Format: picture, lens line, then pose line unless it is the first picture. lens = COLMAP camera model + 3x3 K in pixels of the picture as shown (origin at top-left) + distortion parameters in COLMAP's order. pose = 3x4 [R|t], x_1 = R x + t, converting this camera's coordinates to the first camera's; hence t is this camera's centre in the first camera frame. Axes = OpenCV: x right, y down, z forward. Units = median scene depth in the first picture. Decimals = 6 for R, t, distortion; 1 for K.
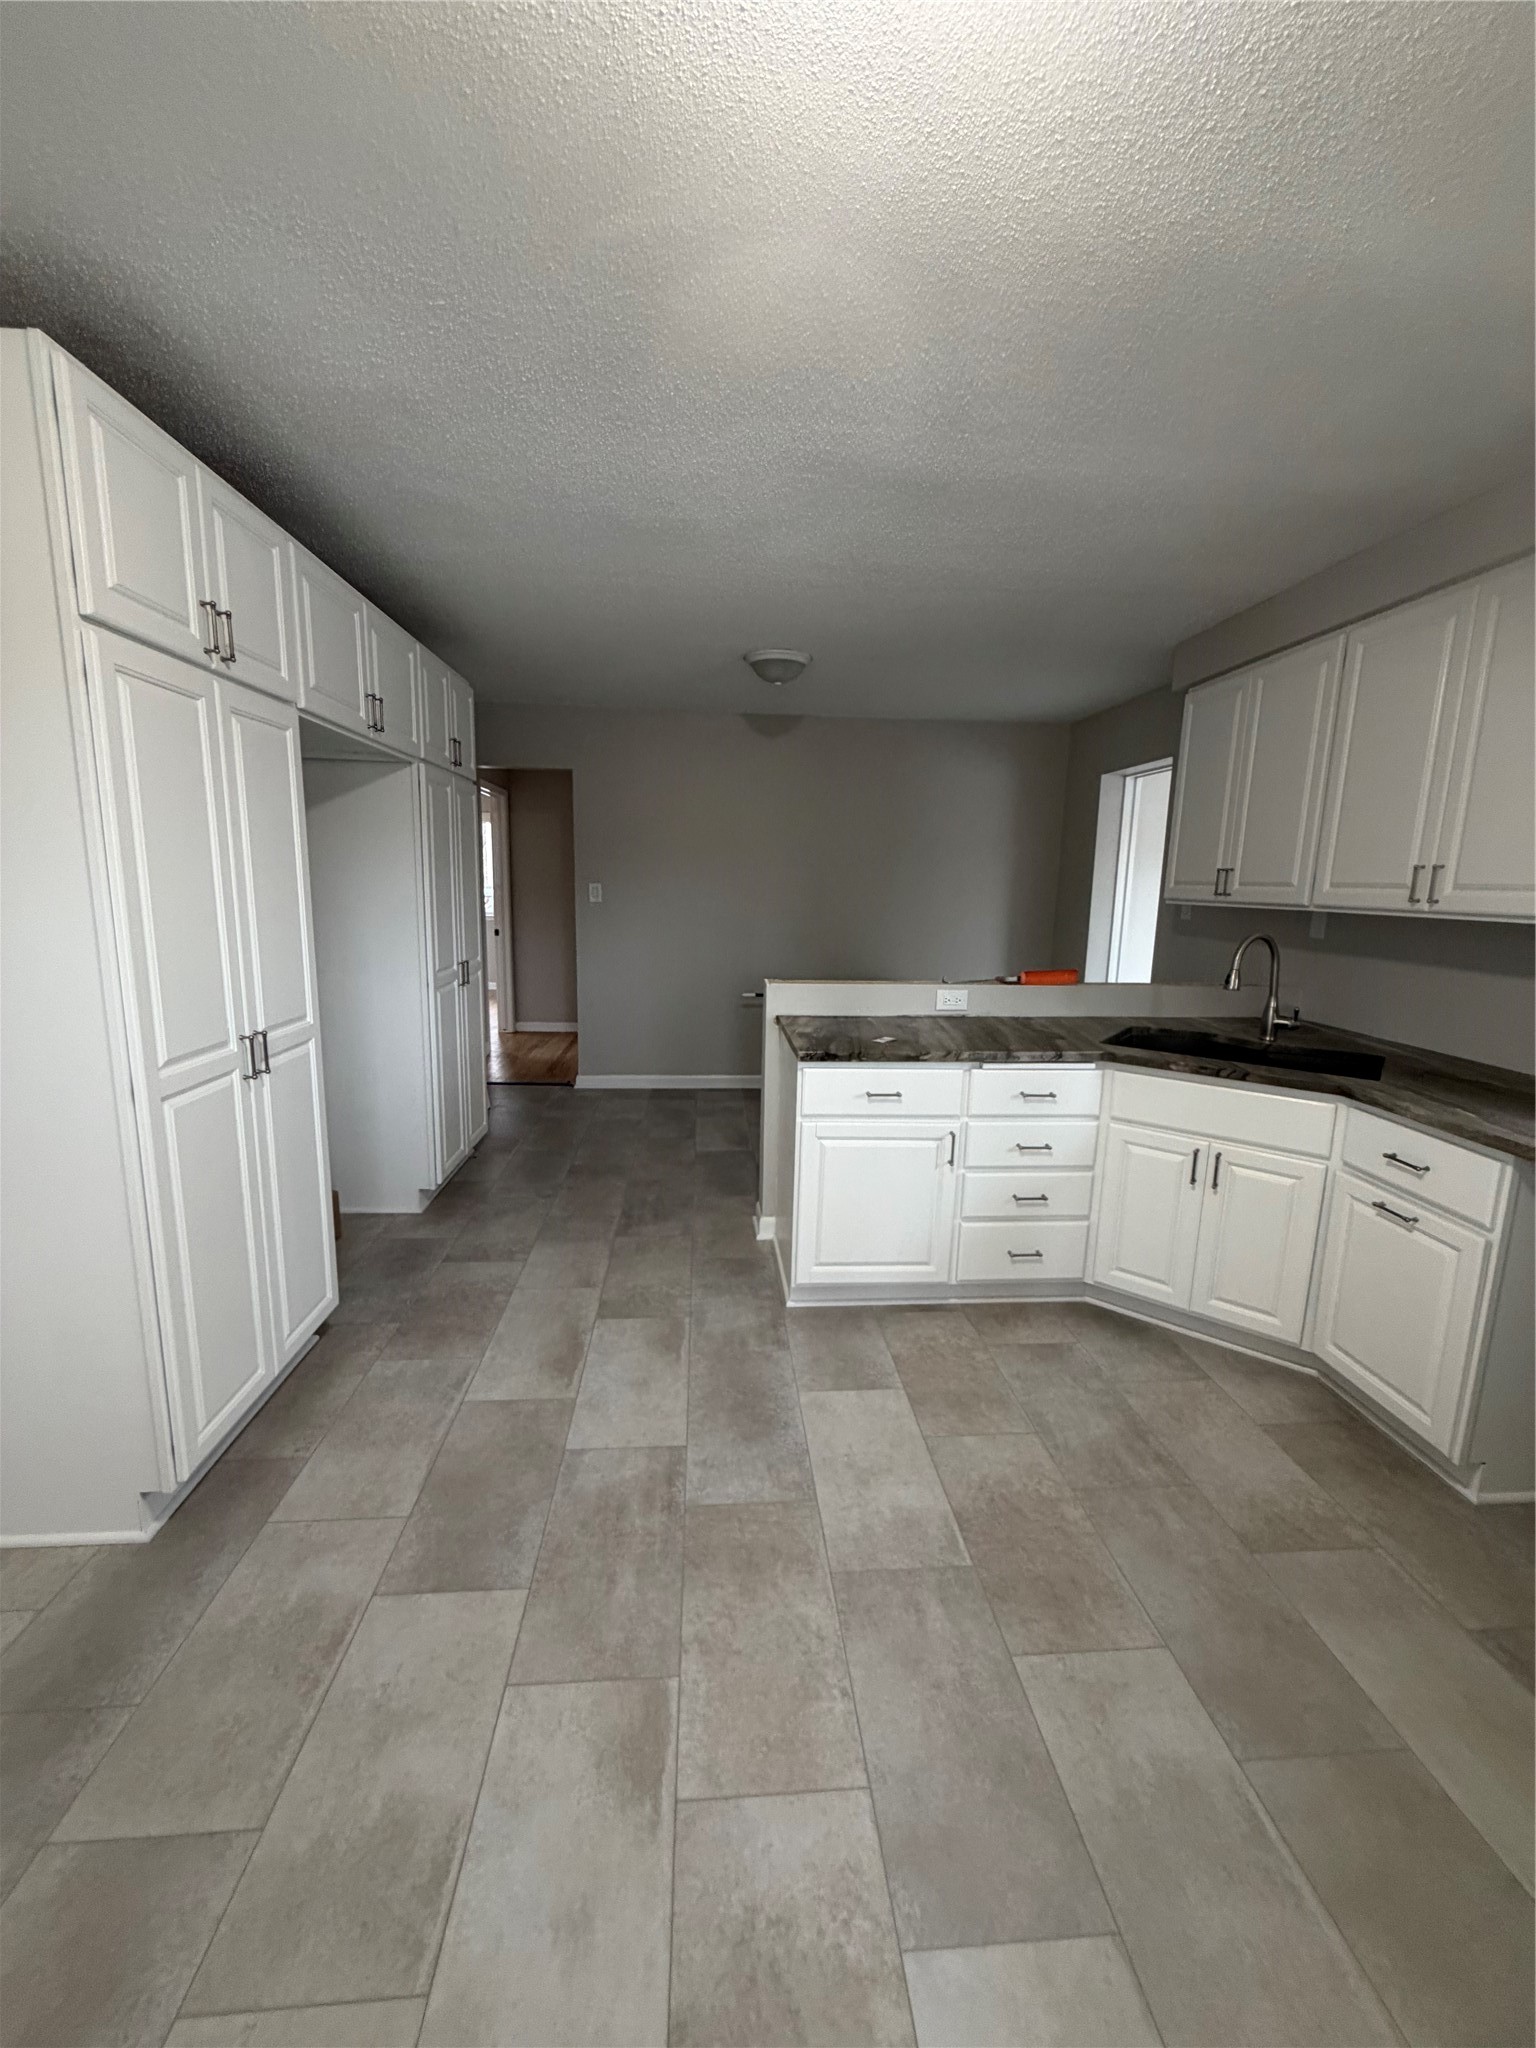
lens RADIAL K [[825.8, 0, 767.1], [0, 825.8, 1025.6], [0, 0, 1]] dist [-0.000749, -0.000004]
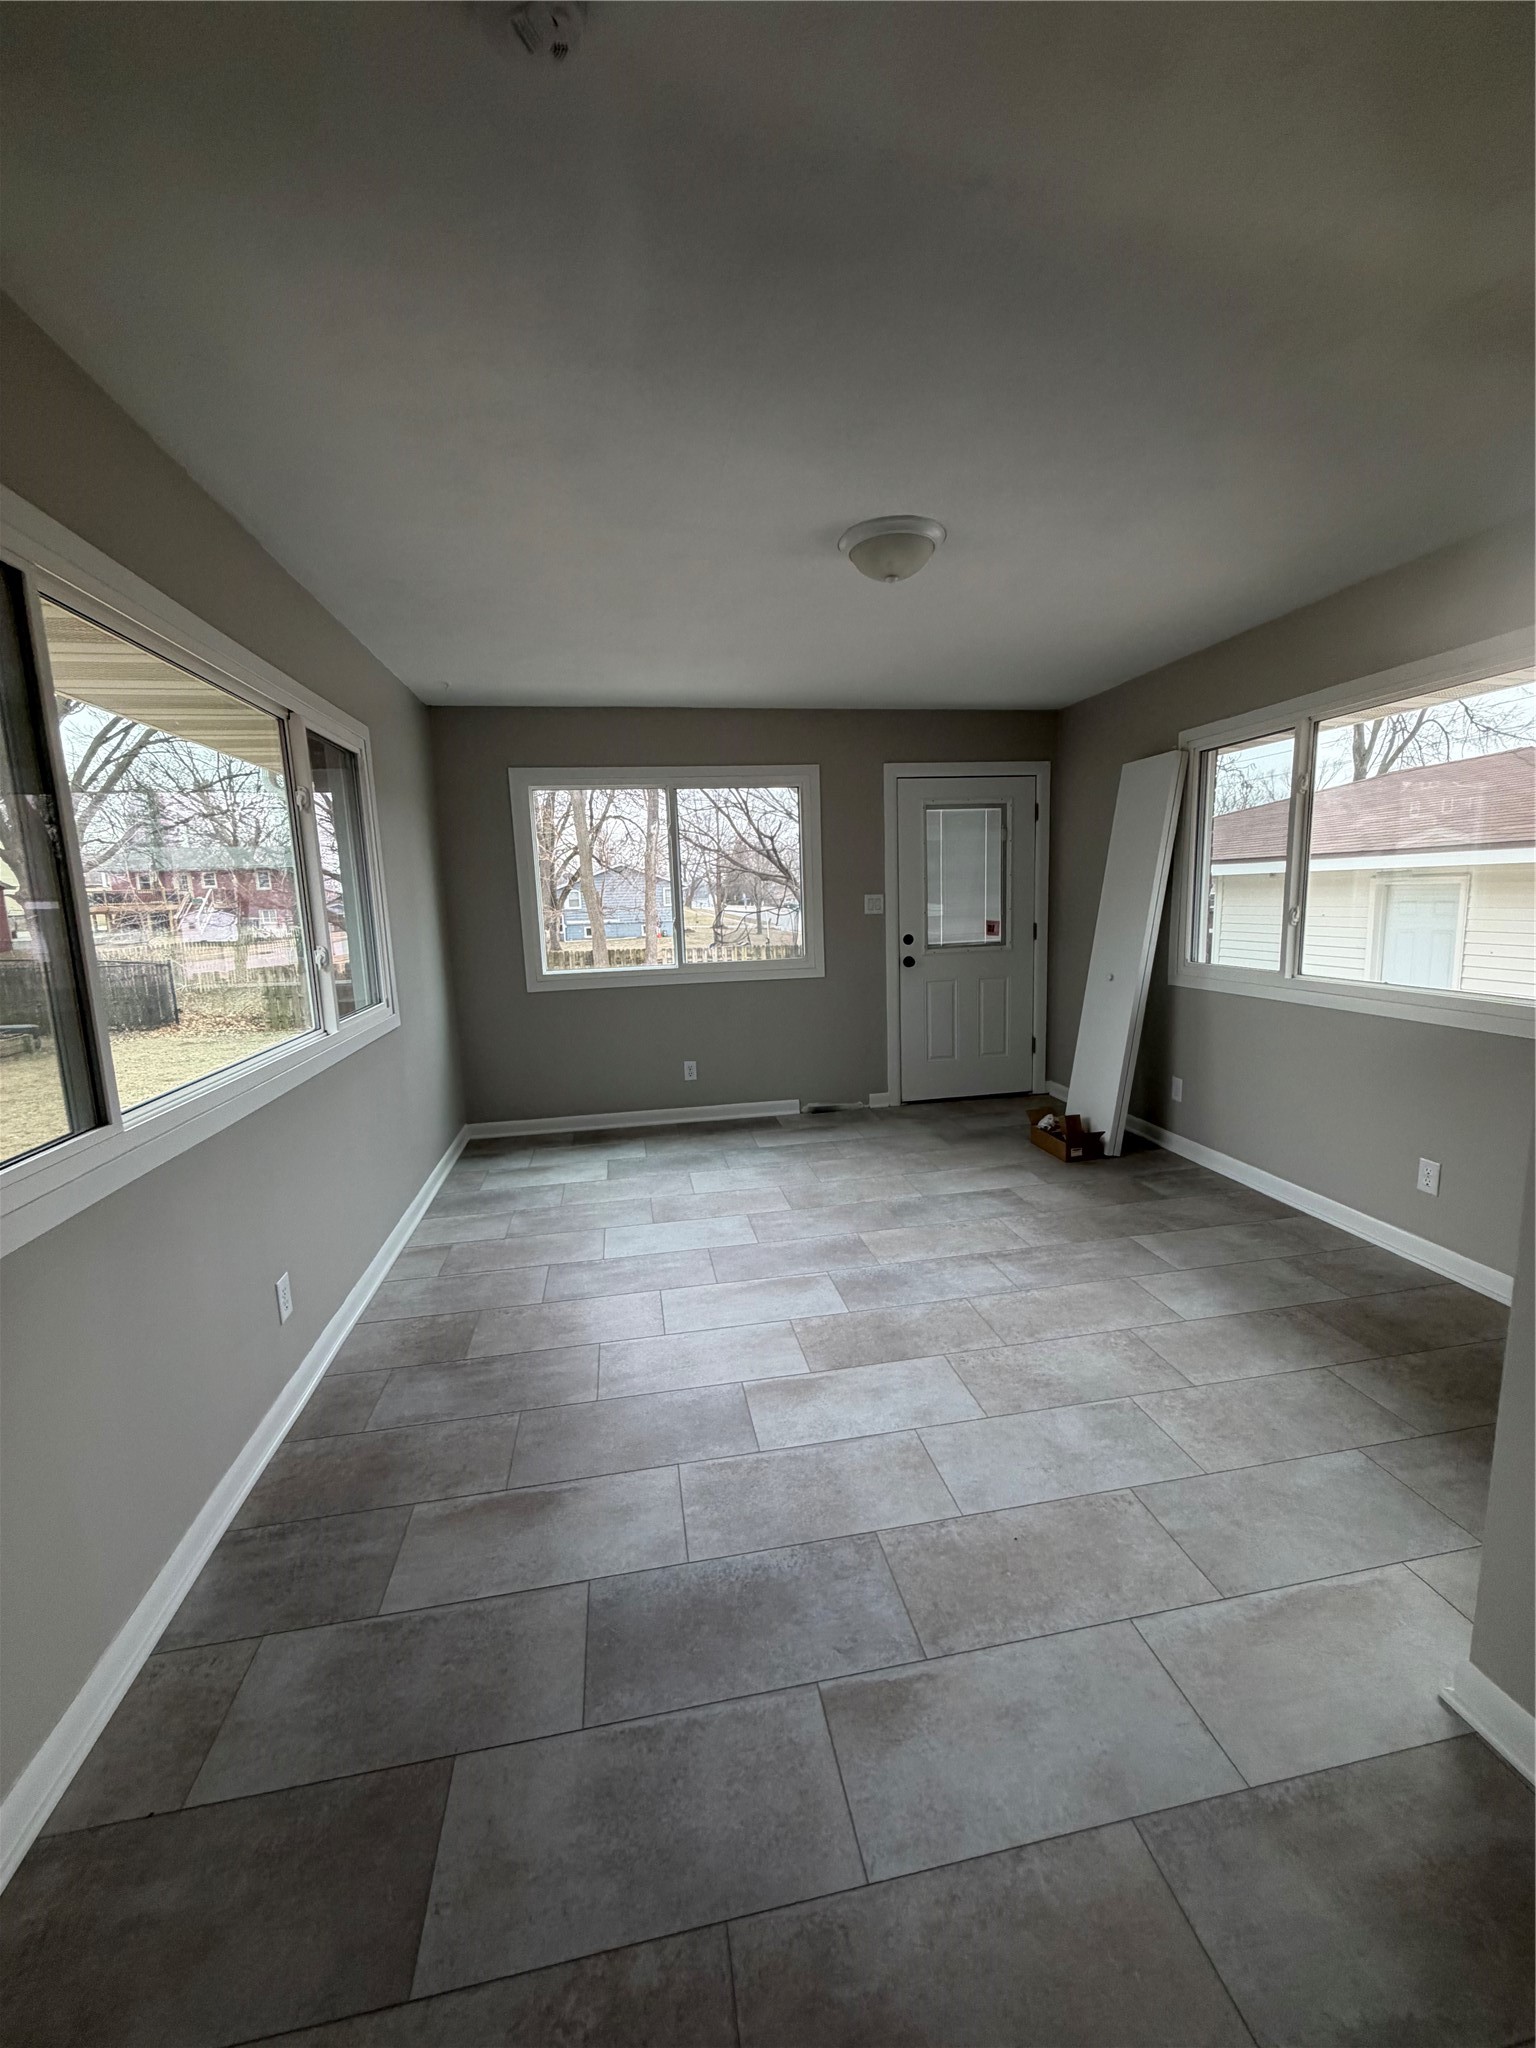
lens RADIAL K [[825.8, 0, 776.8], [0, 825.8, 1021.2], [0, 0, 1]] dist [-0.000749, -0.000004]
pose [[-0.115298, -0.179038, 0.977063, -0.936910], [0.194803, 0.960447, 0.198981, -0.199691], [-0.974042, 0.213277, -0.075861, 1.167502]]
